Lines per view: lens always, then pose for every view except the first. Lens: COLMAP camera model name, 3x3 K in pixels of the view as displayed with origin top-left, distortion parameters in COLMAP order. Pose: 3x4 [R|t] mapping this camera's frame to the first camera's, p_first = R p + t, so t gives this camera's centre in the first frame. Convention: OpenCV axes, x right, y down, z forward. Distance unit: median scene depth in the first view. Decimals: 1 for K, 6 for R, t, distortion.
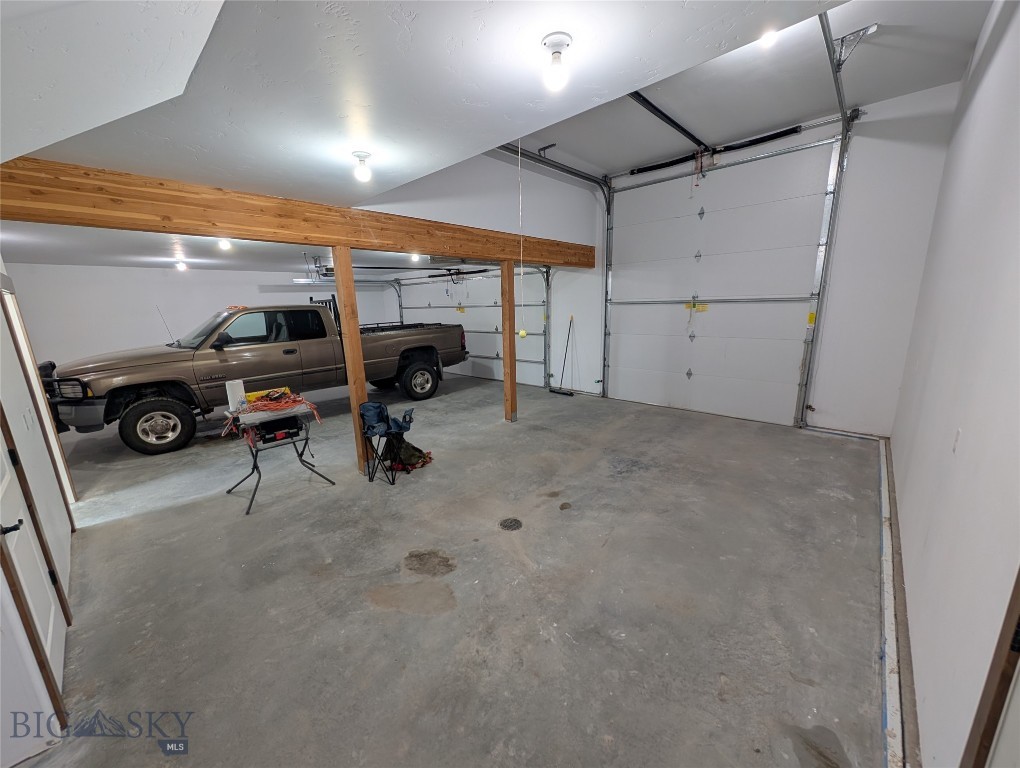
lens RADIAL K [[386.8, 0, 508.6], [0, 386.8, 387.3], [0, 0, 1]] dist [0.000255, 0.000574]
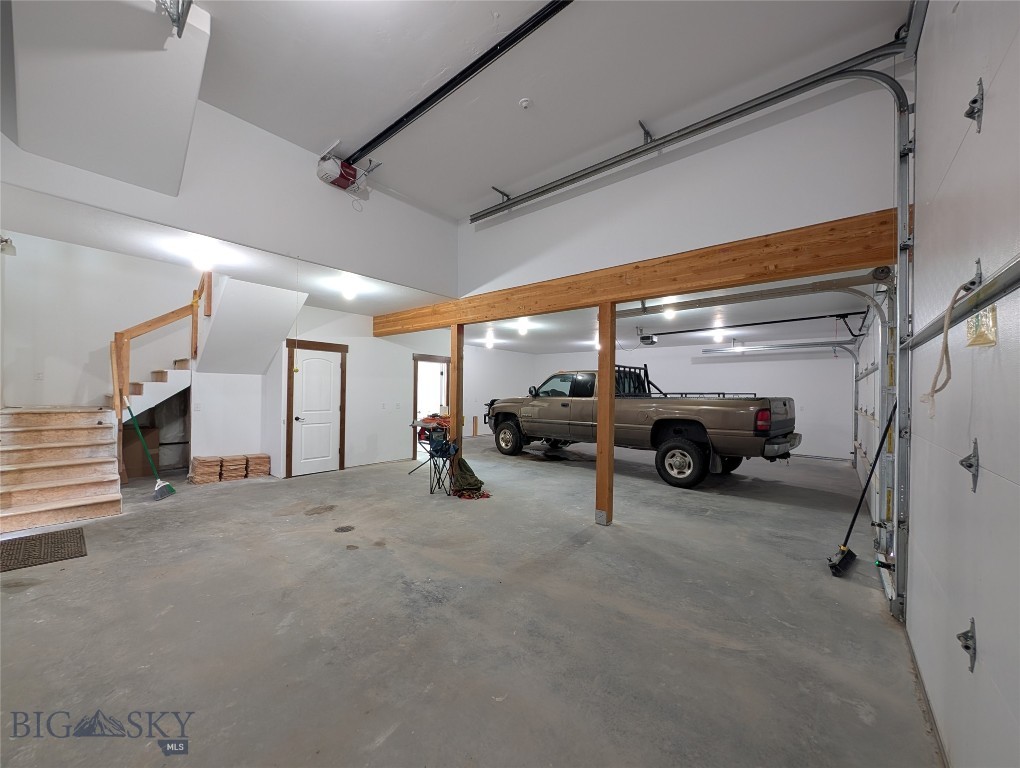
lens RADIAL K [[386.8, 0, 509.1], [0, 386.8, 387.1], [0, 0, 1]] dist [0.000255, 0.000574]
pose [[0.044701, 0.021506, -0.998769, 0.970869], [-0.230550, 0.973002, 0.010633, -0.168869], [0.972033, 0.229791, 0.048453, 1.051336]]
